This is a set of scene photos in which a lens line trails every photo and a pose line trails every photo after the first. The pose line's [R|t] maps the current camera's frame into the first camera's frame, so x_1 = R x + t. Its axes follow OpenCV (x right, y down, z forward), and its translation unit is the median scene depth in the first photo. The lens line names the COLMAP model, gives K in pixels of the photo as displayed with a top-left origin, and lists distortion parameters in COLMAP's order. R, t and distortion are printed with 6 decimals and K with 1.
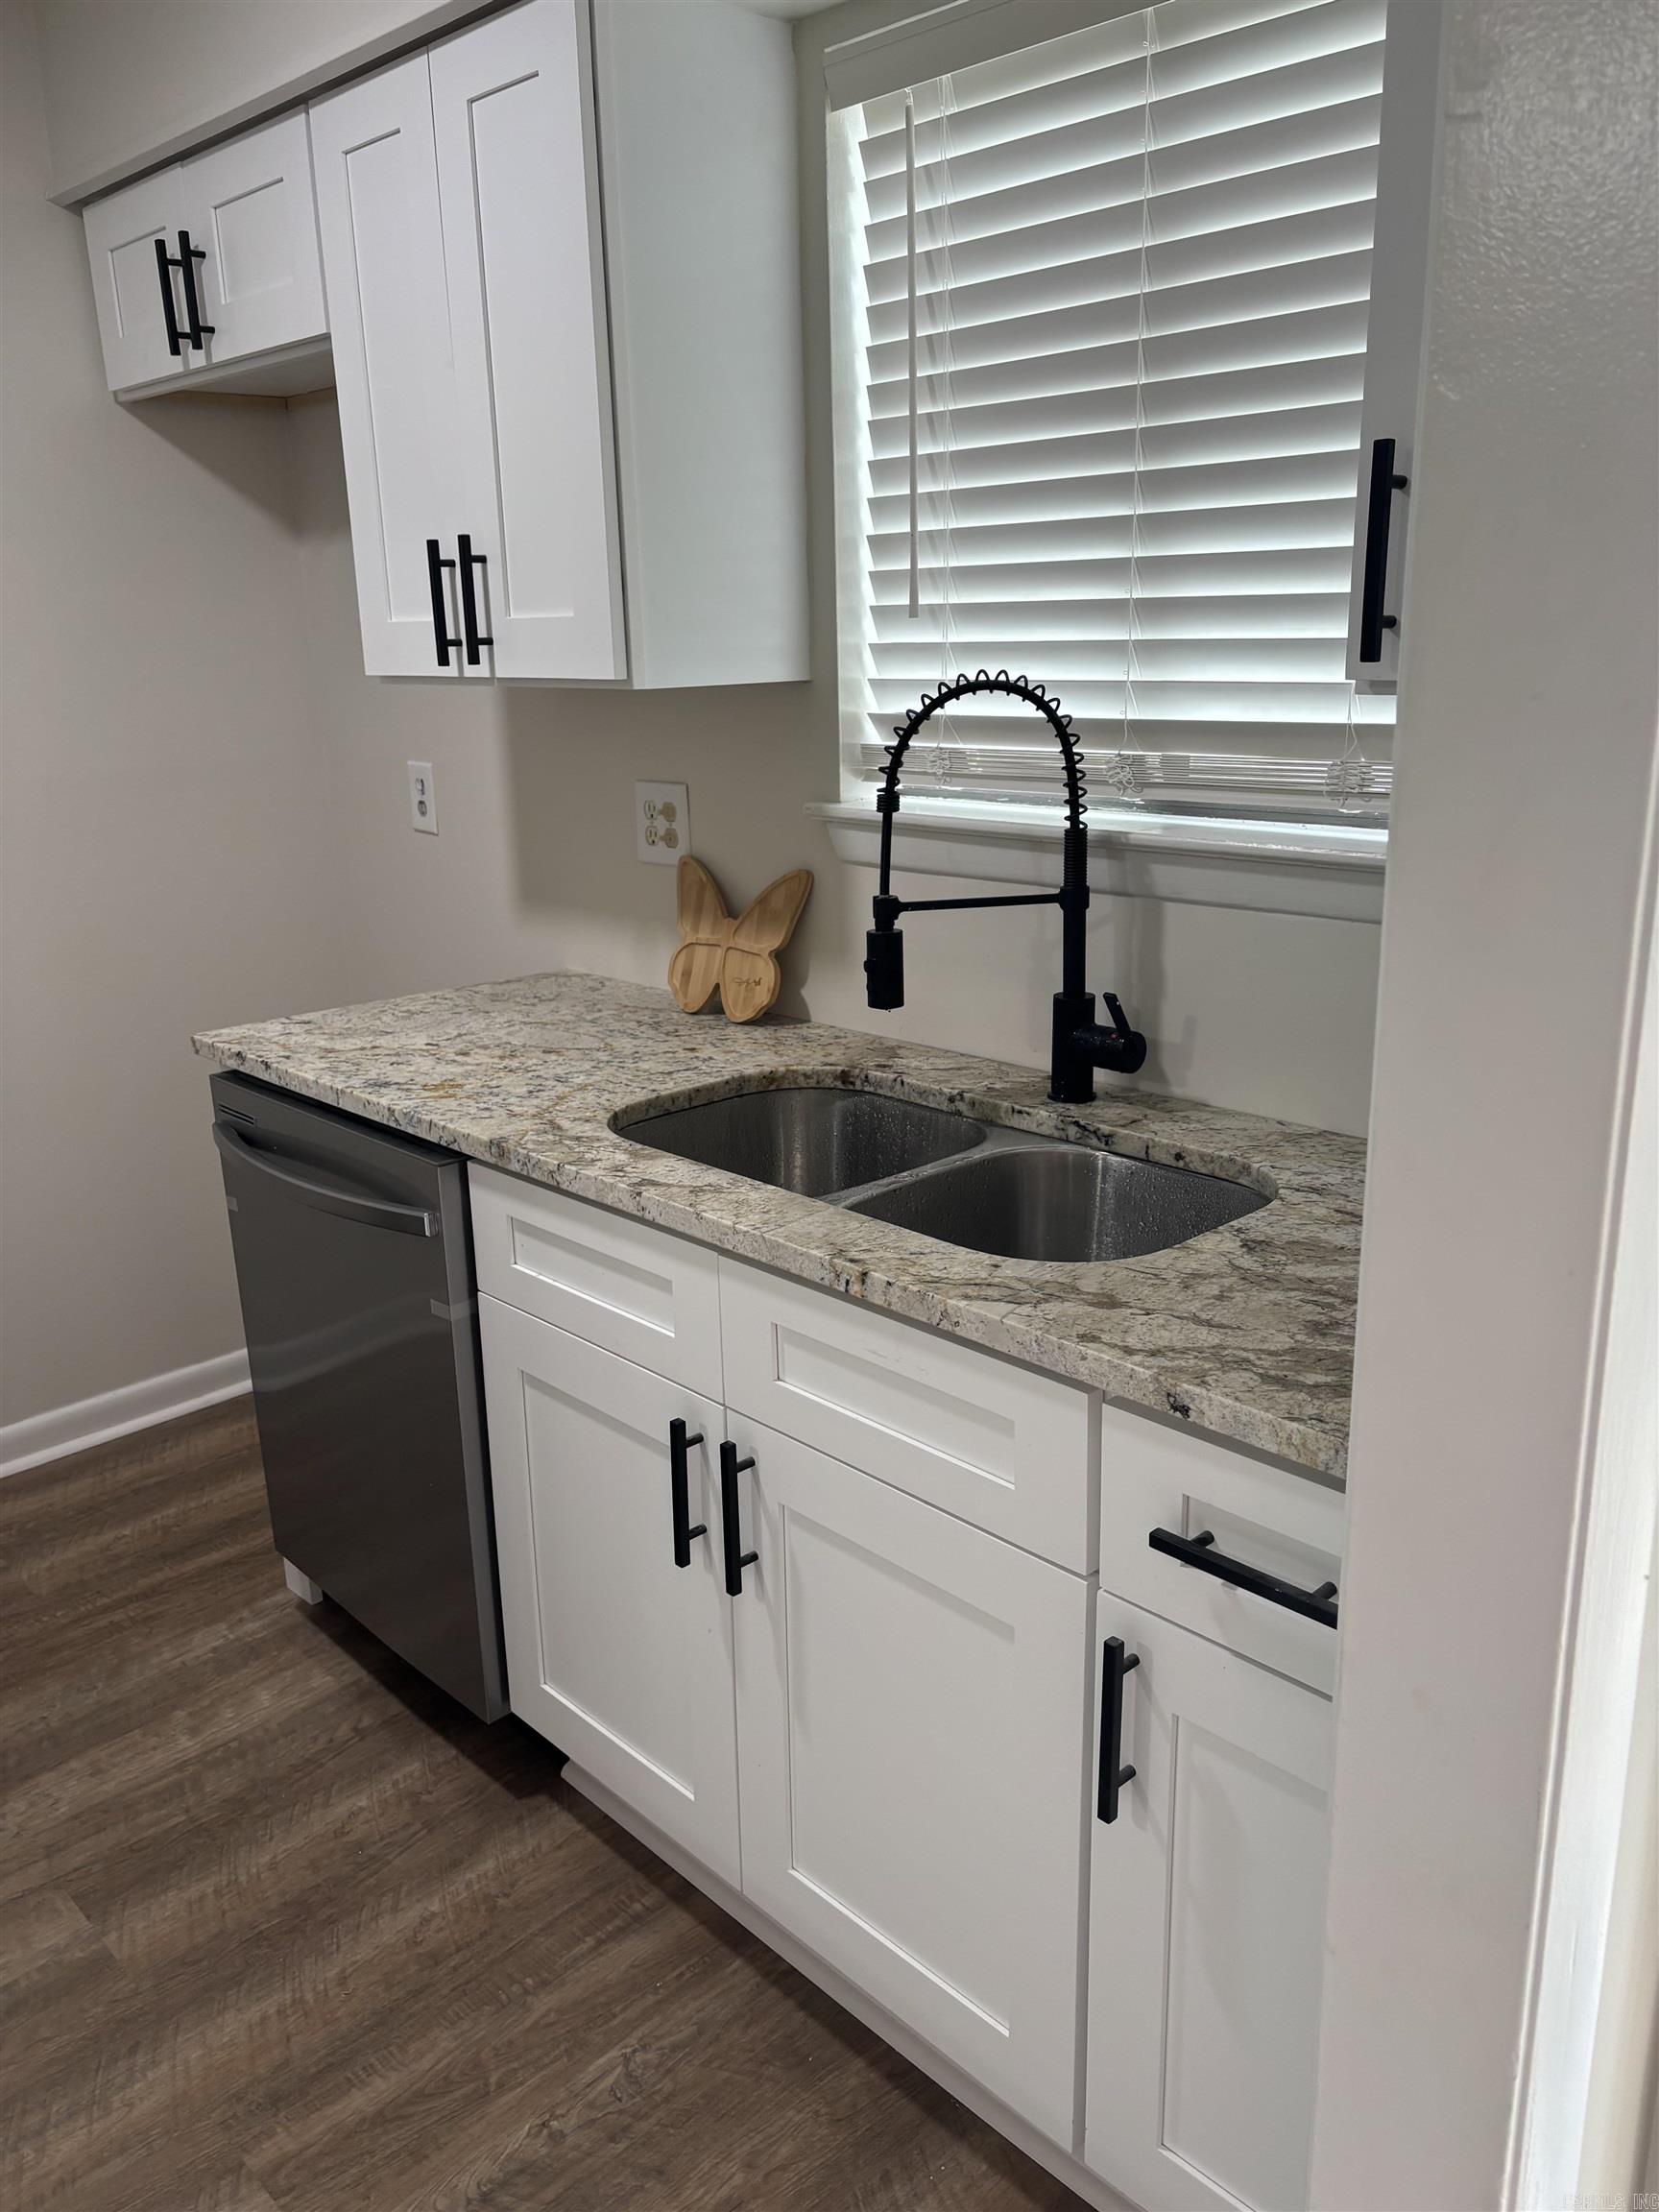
lens RADIAL K [[1669.3, 0, 819.6], [0, 1669.3, 1123.7], [0, 0, 1]] dist [0.050045, -0.055772]
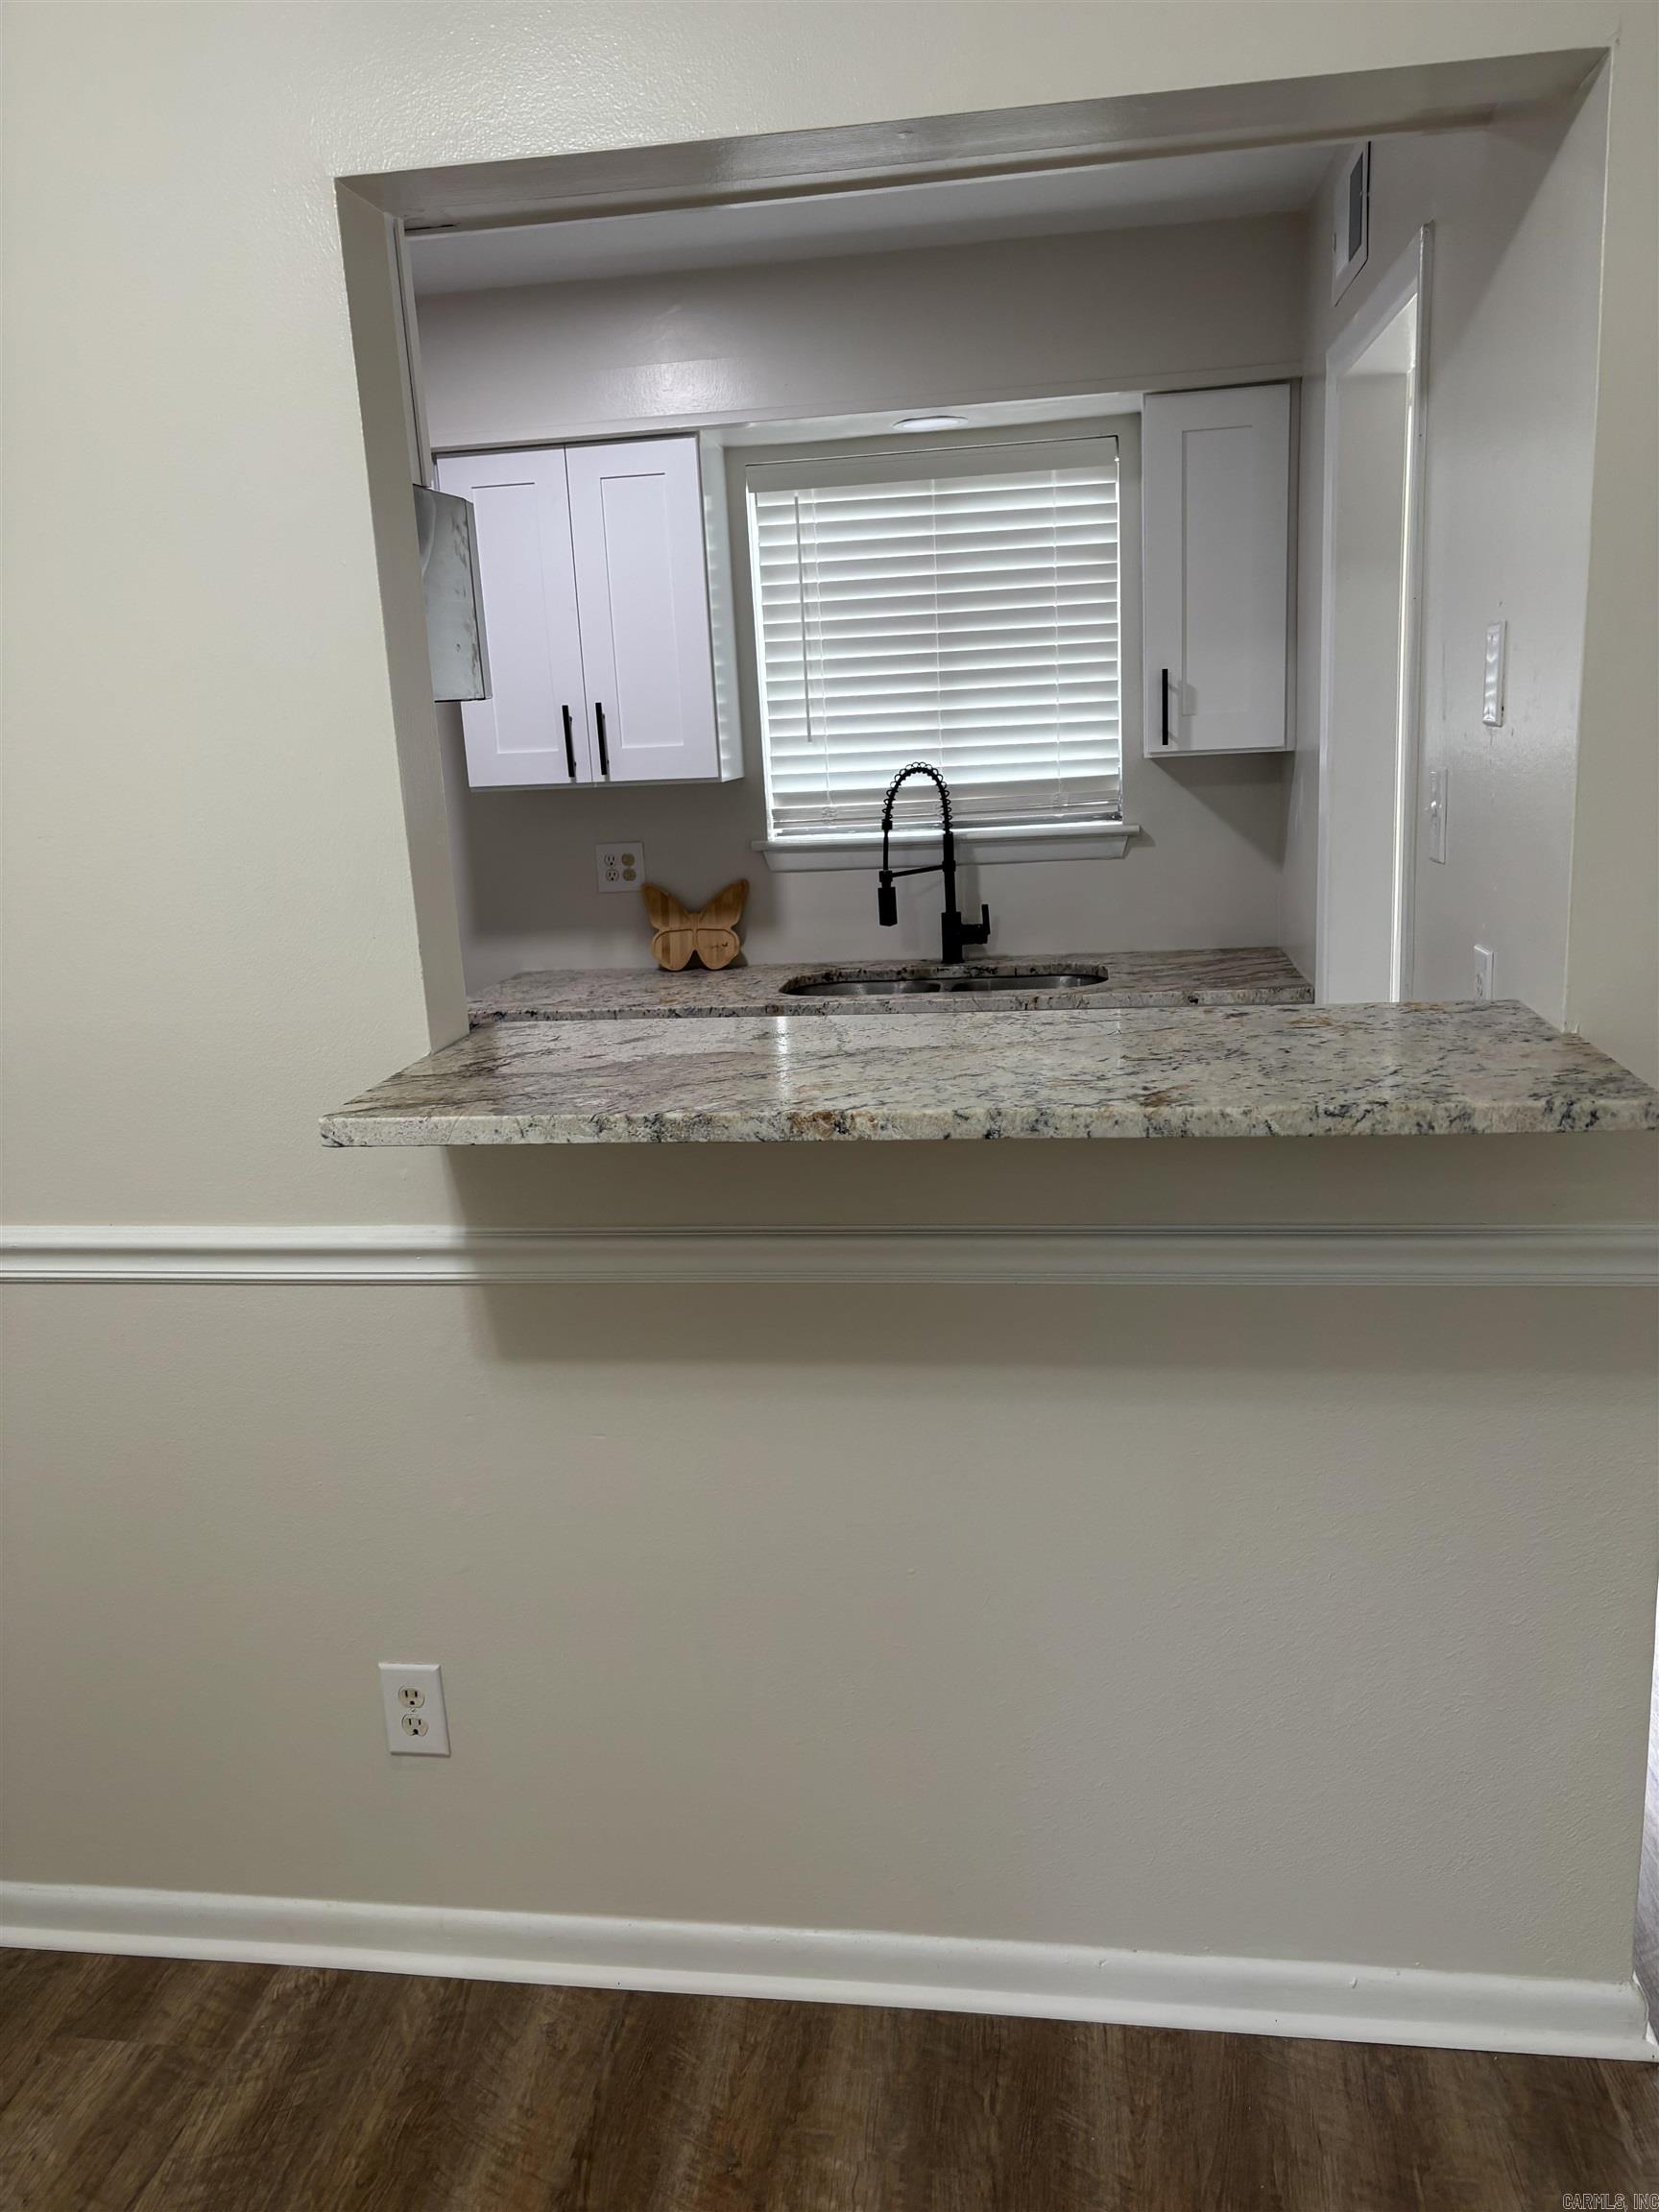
lens RADIAL K [[1669.3, 0, 829.8], [0, 1669.3, 1122.1], [0, 0, 1]] dist [0.050045, -0.055772]
pose [[0.787559, -0.162386, 0.594459, -1.160560], [0.207038, 0.978307, -0.007051, 0.151230], [-0.580418, 0.128629, 0.804095, -0.525763]]
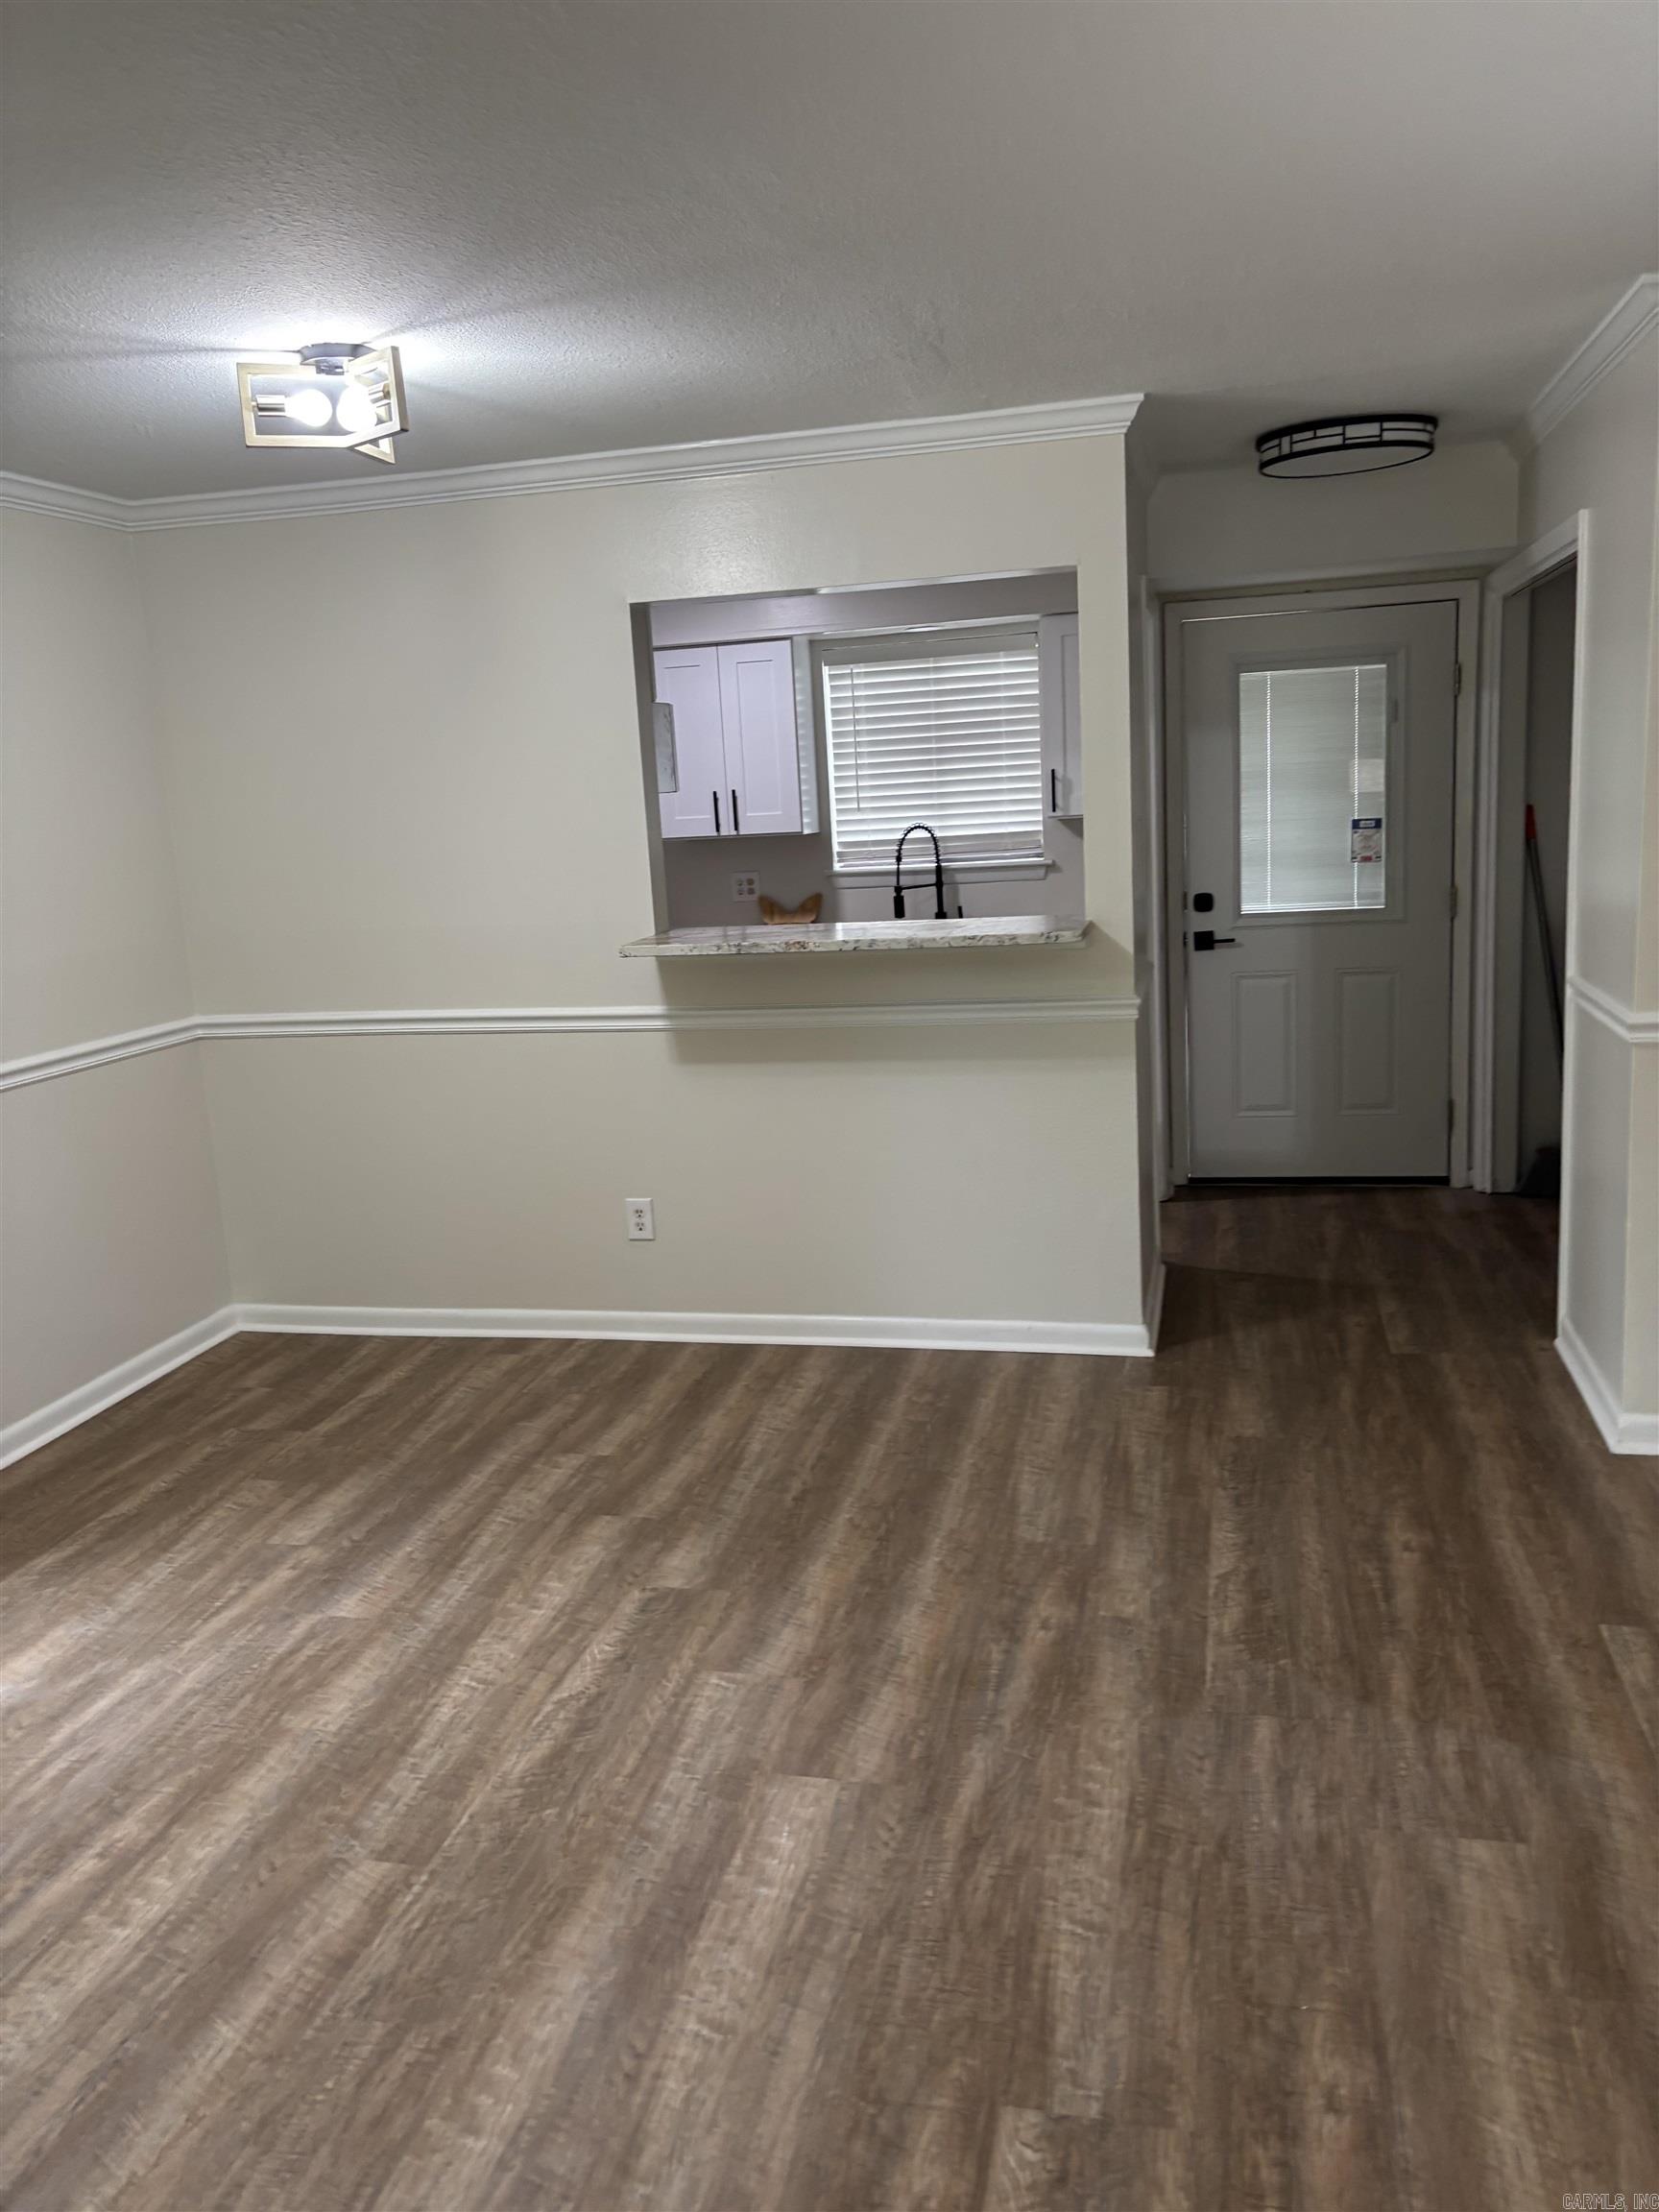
lens RADIAL K [[1669.3, 0, 812.1], [0, 1669.3, 1115.9], [0, 0, 1]] dist [0.050045, -0.055772]
pose [[0.845073, -0.125146, 0.519799, -1.797638], [0.187886, 0.979723, -0.069582, 0.492924], [-0.500551, 0.156465, 0.851450, -1.644802]]
